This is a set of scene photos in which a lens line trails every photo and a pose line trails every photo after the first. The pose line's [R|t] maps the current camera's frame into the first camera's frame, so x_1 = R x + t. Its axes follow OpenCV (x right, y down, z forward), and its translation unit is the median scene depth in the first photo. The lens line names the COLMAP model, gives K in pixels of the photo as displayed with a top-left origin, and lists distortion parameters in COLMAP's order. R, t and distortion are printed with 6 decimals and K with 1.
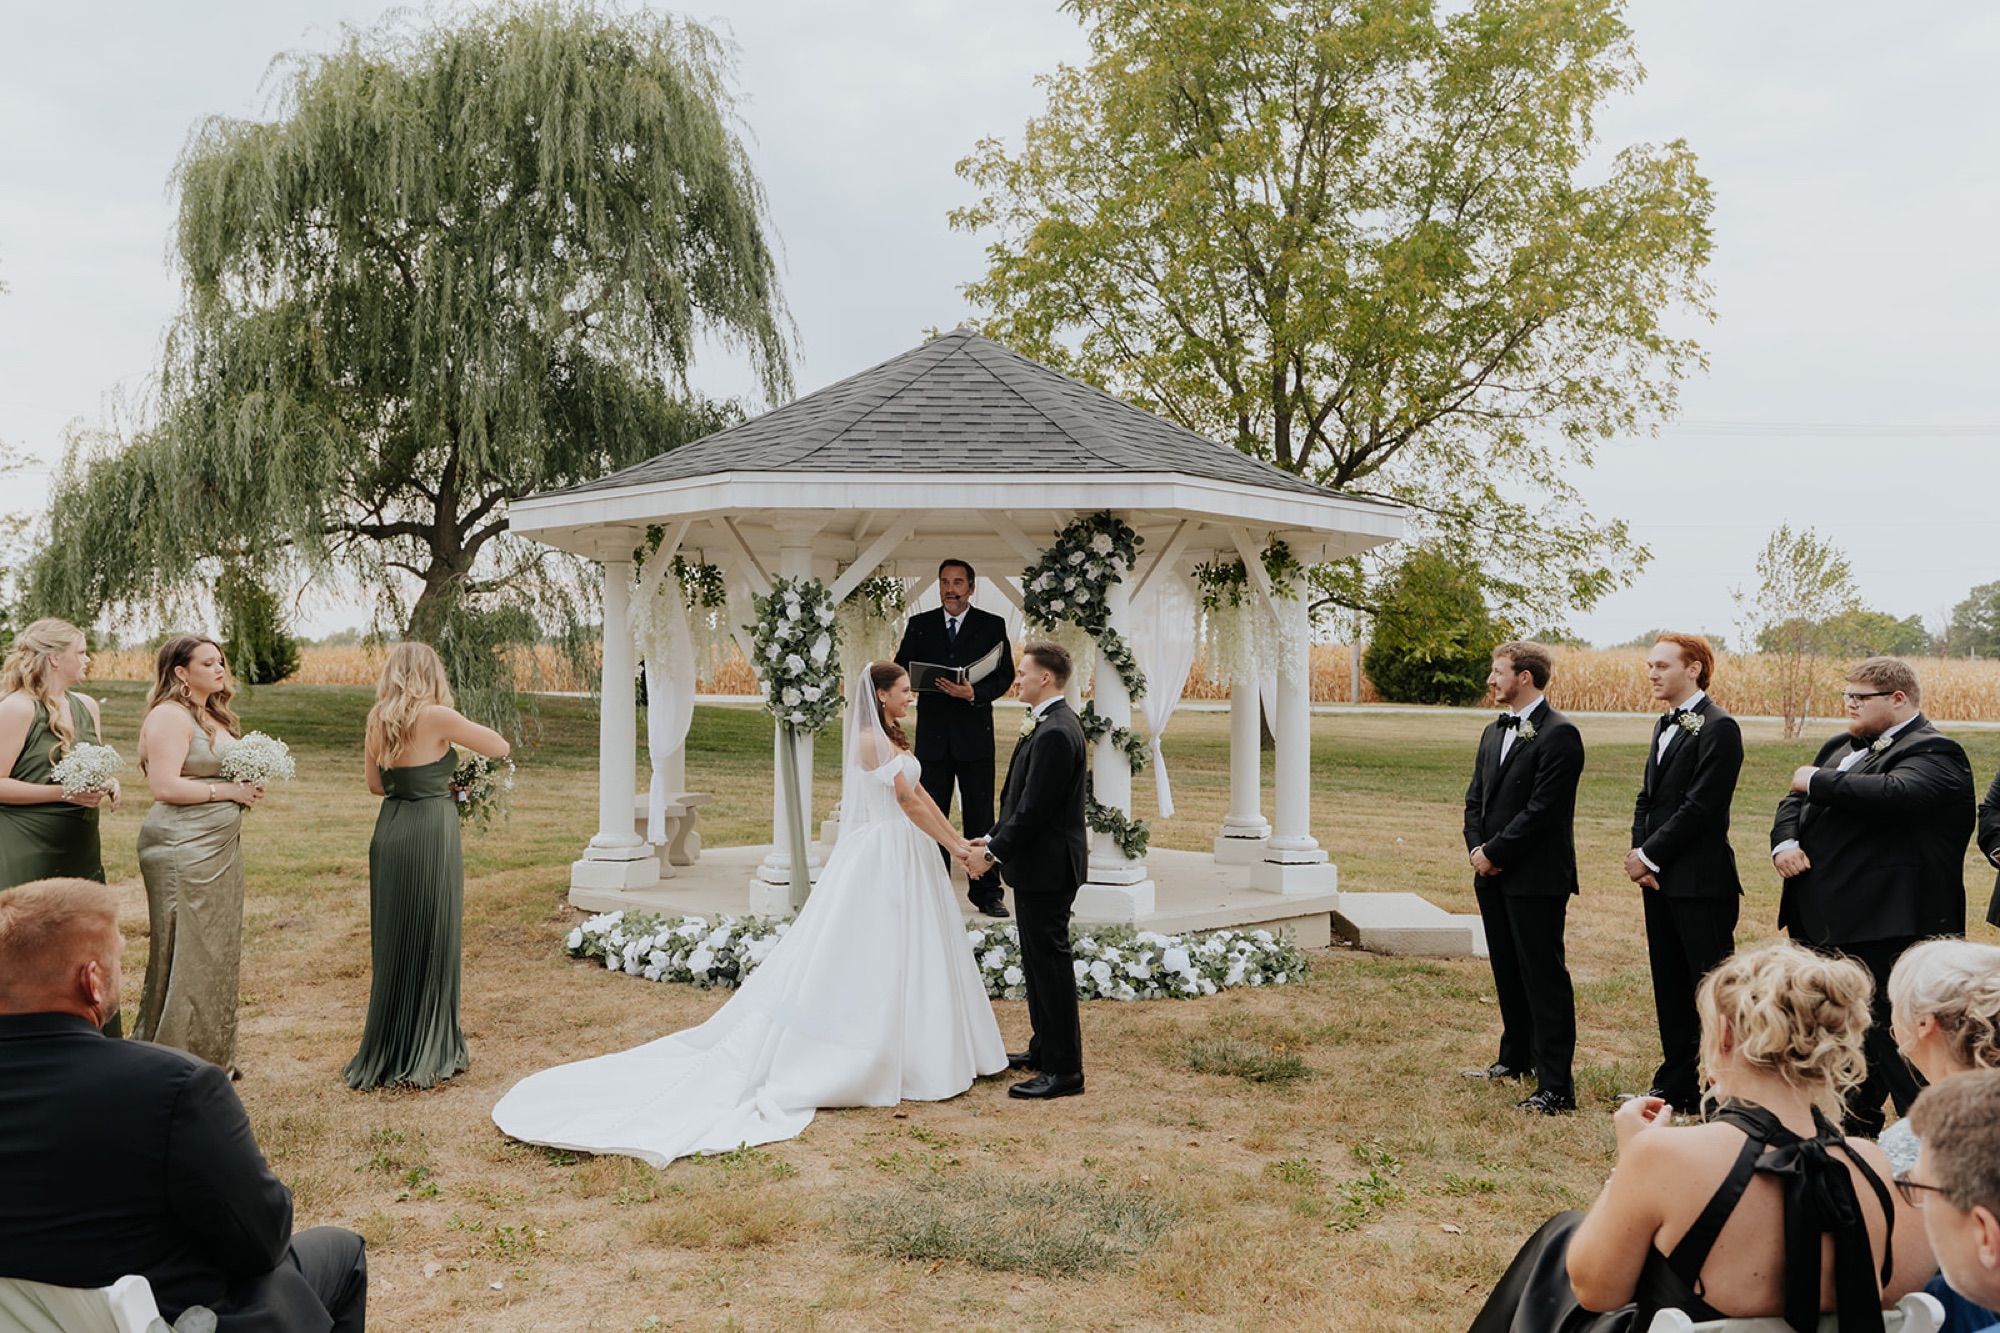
lens RADIAL K [[1708.0, 0, 1000.8], [0, 1708.0, 615.1], [0, 0, 1]] dist [0.096811, -0.001373]
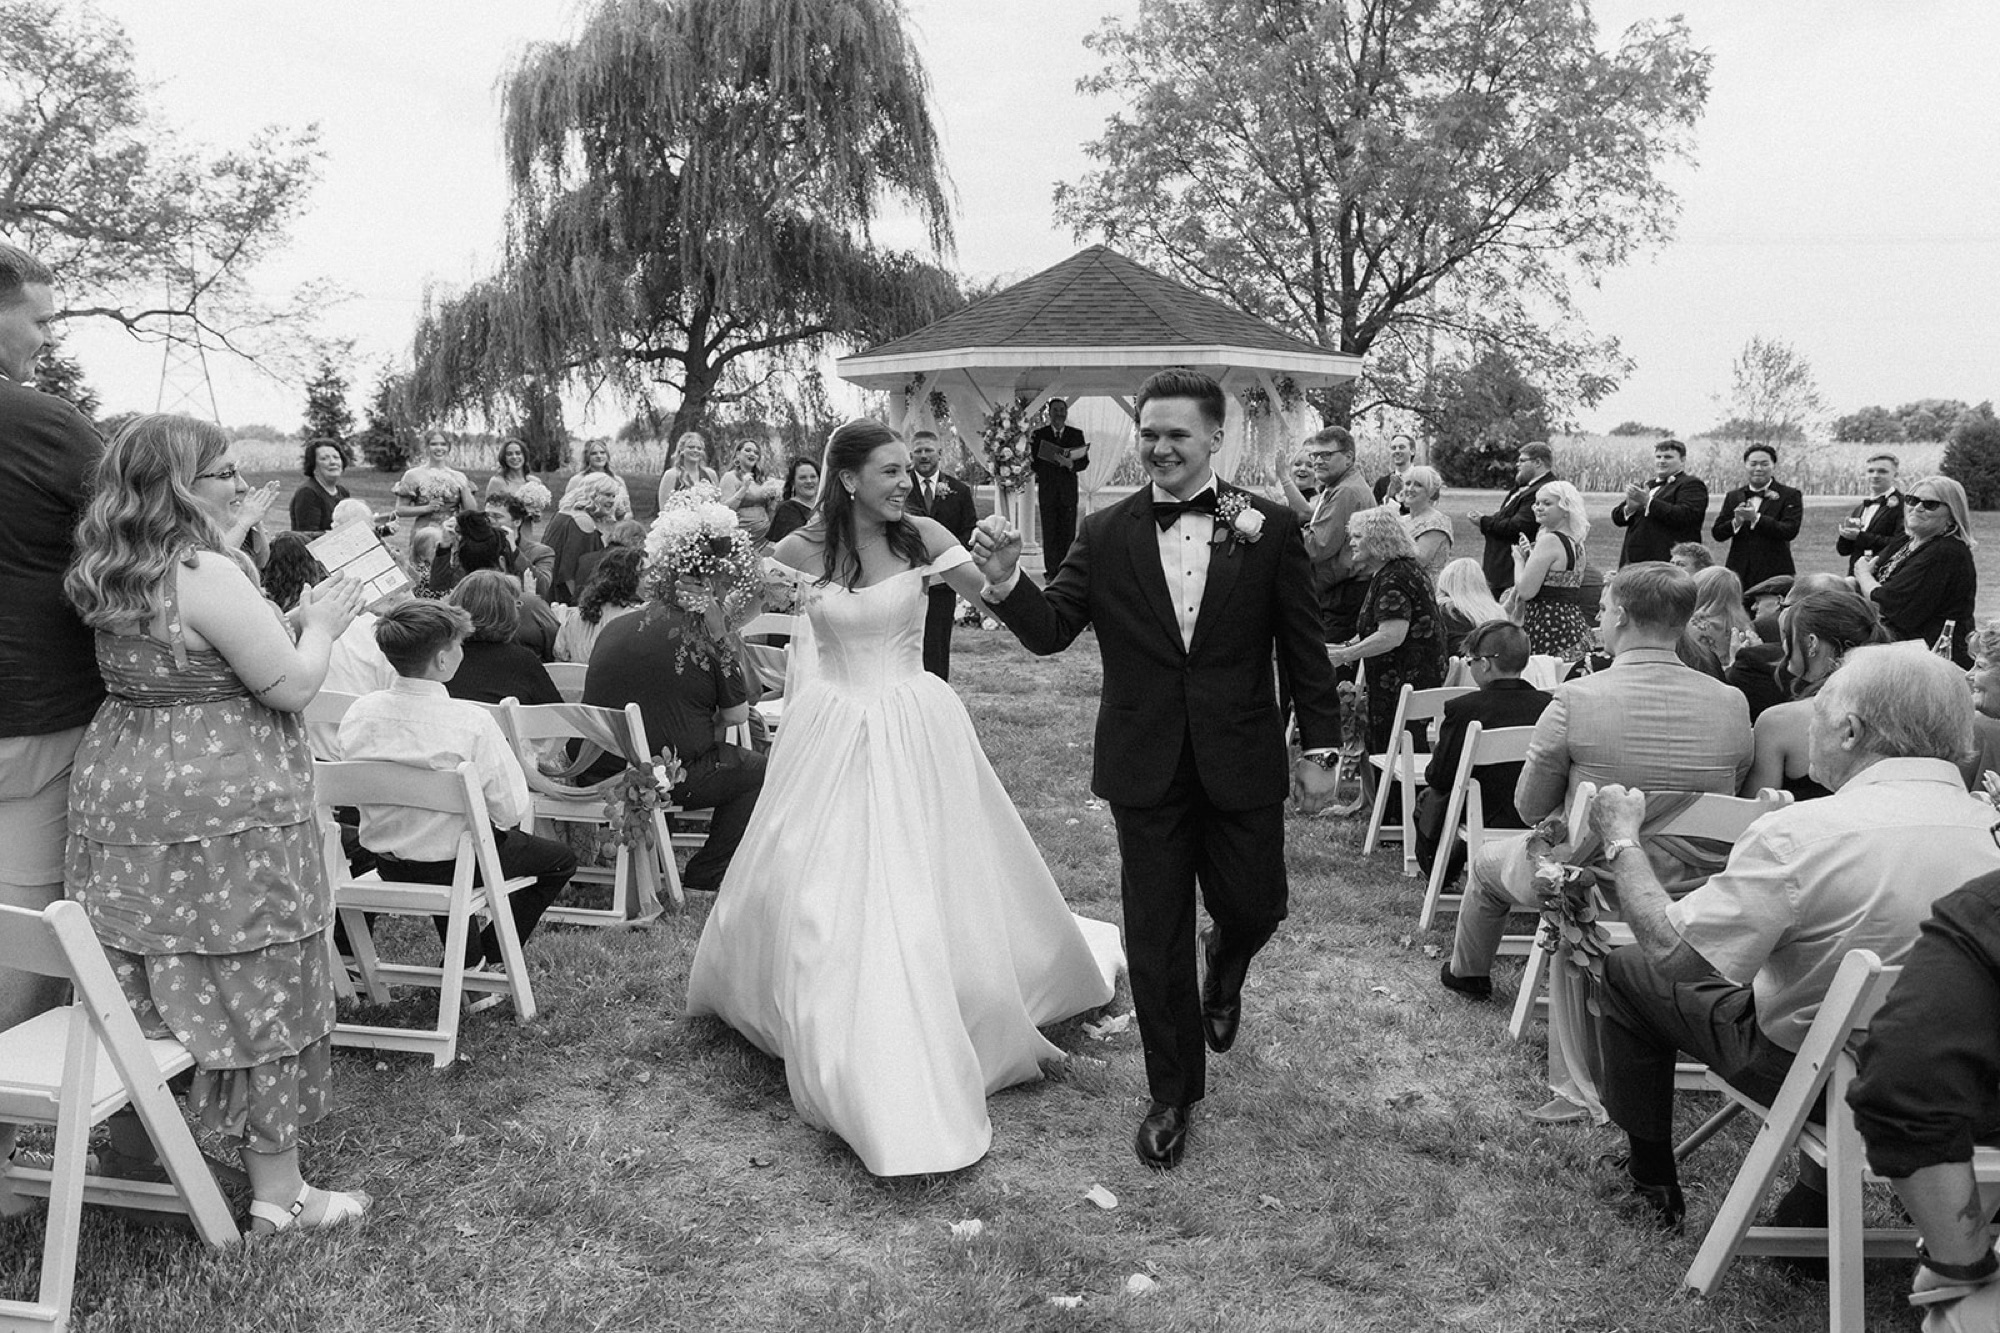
lens RADIAL K [[1708.0, 0, 1000.8], [0, 1708.0, 615.1], [0, 0, 1]] dist [0.096811, -0.001373]
pose [[0.997983, 0.002174, -0.063443, -0.010935], [0.005430, 0.992827, 0.119437, -0.015086], [0.063248, -0.119540, 0.990813, -0.713968]]
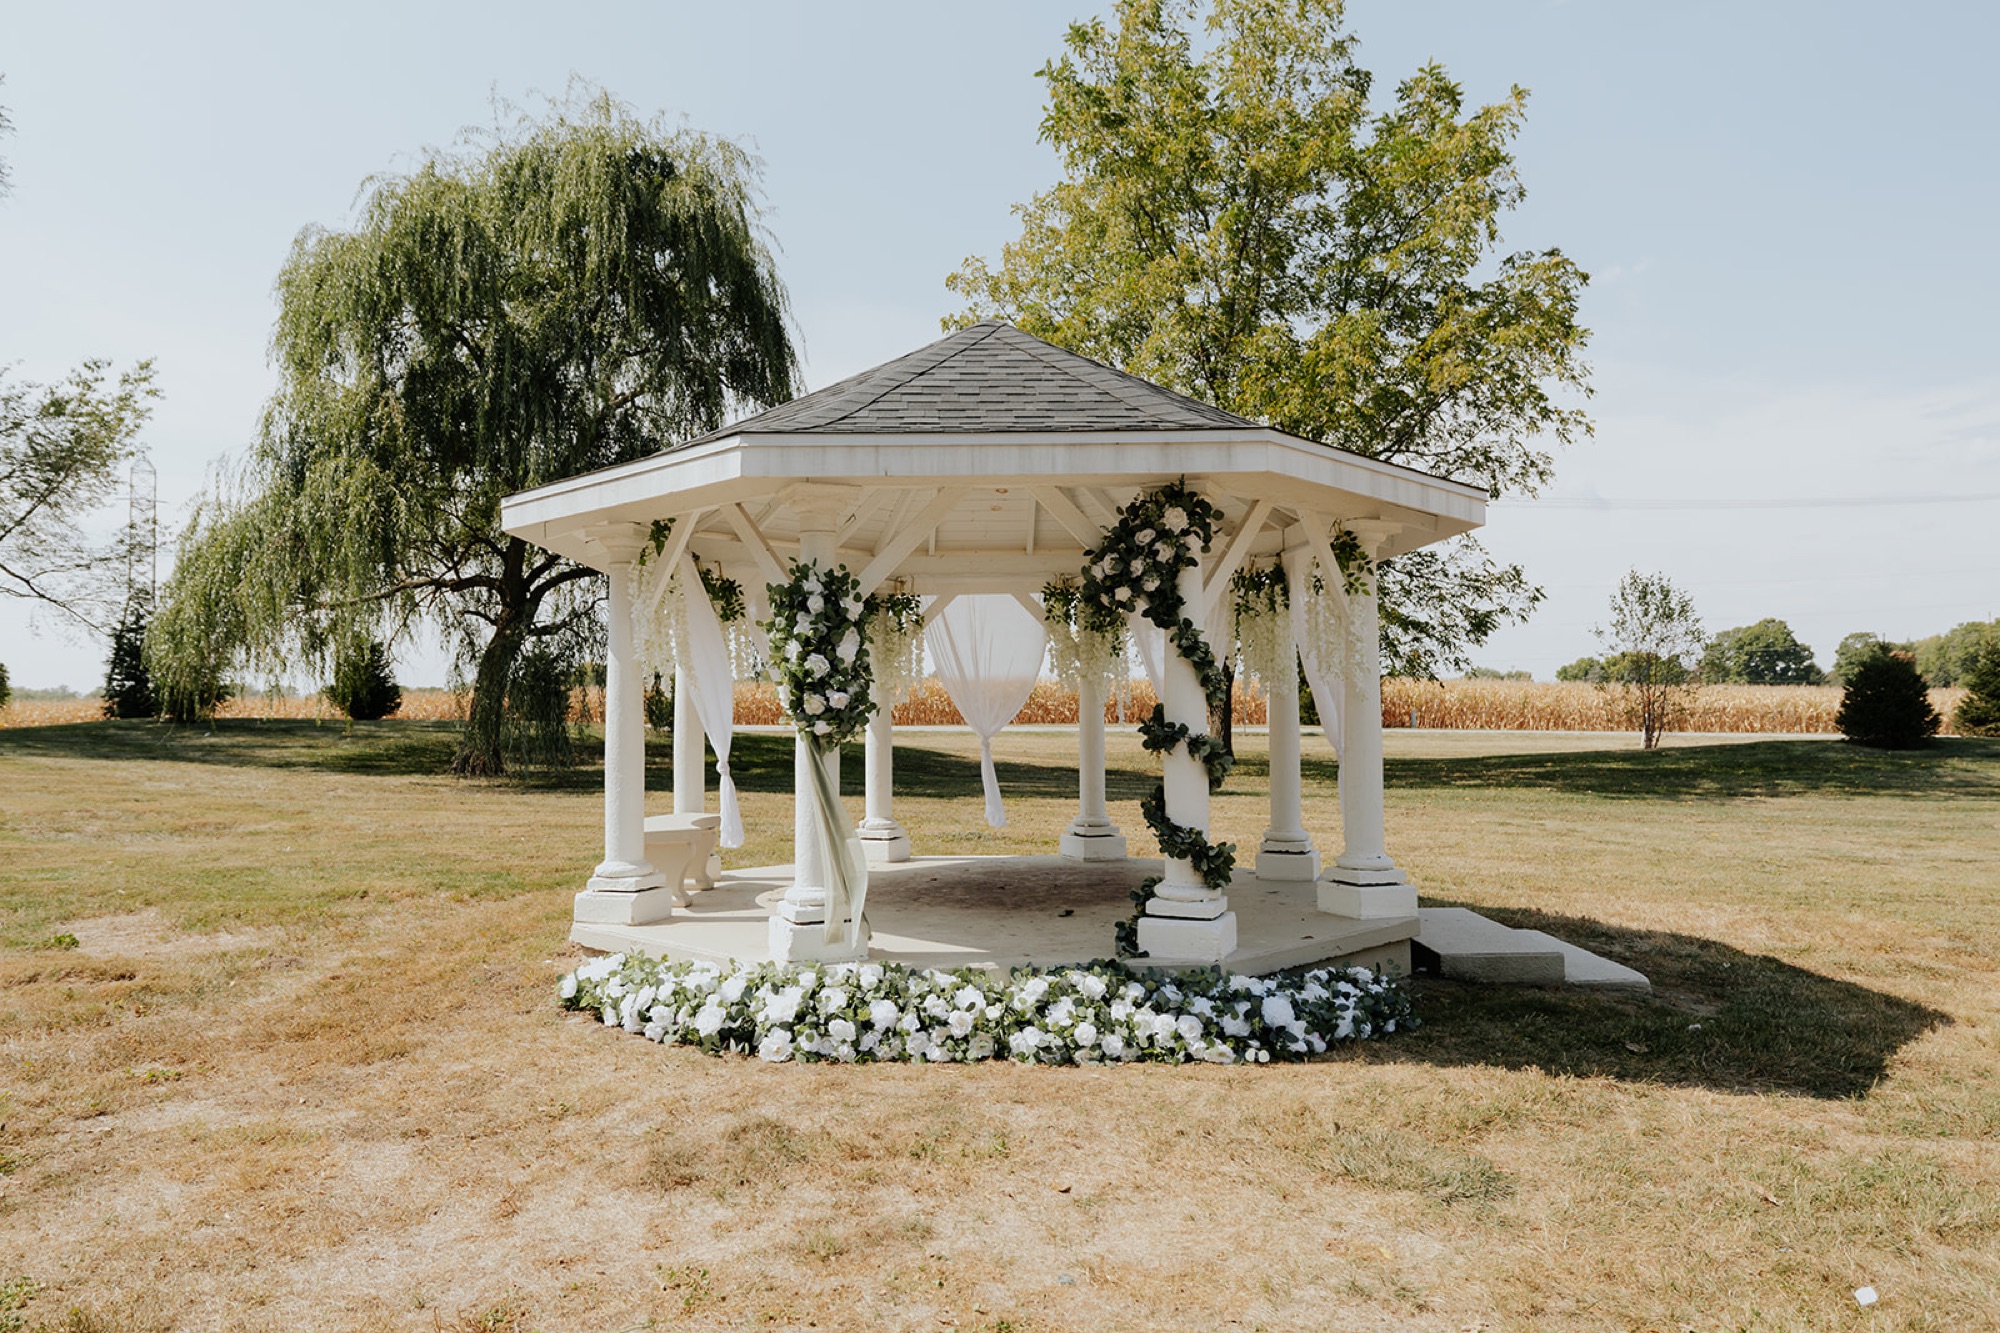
lens RADIAL K [[1276.6, 0, 971.3], [0, 1276.6, 638.0], [0, 0, 1]] dist [0.027046, 0.000209]
pose [[0.999908, -0.013340, 0.002264, -0.039799], [0.013391, 0.999621, -0.024073, 0.027752], [-0.001942, 0.024101, 0.999708, 0.320251]]
